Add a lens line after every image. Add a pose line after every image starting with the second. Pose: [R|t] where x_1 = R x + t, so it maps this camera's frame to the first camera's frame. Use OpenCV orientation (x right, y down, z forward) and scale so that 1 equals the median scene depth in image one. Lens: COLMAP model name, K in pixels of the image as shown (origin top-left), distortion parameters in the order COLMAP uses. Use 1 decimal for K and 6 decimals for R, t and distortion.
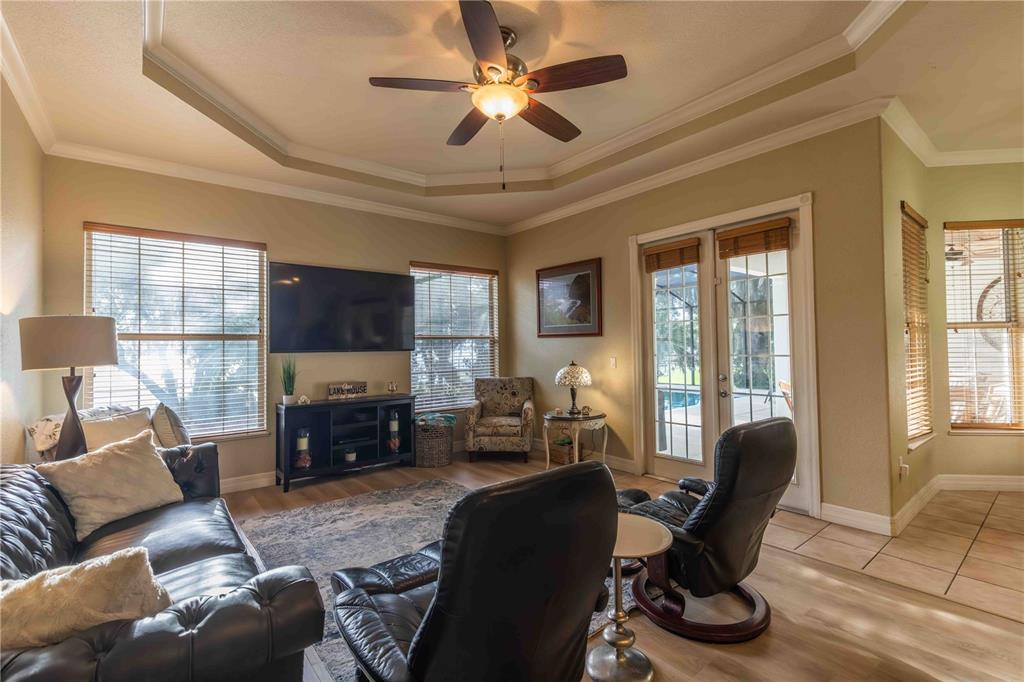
lens RADIAL K [[458.2, 0, 512.5], [0, 458.2, 337.8], [0, 0, 1]] dist [0.002845, -0.001695]
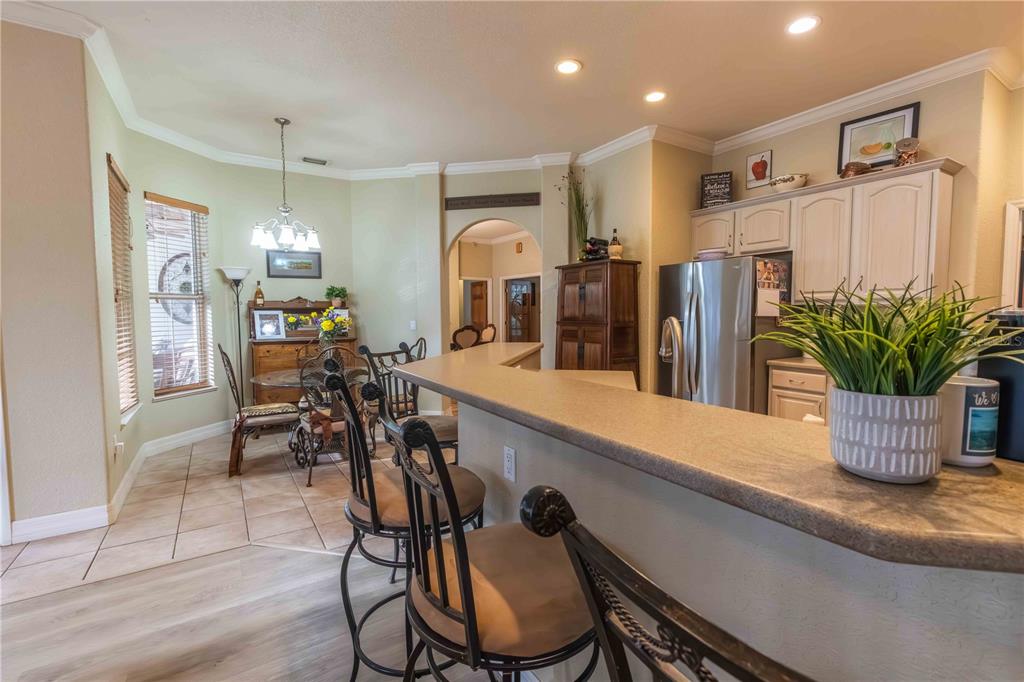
lens RADIAL K [[458.2, 0, 512.4], [0, 458.2, 338.9], [0, 0, 1]] dist [0.002845, -0.001695]
pose [[0.097697, -0.045578, 0.994172, 0.015763], [-0.019891, 0.998662, 0.047739, 0.005166], [-0.995017, -0.024439, 0.096659, 0.105308]]
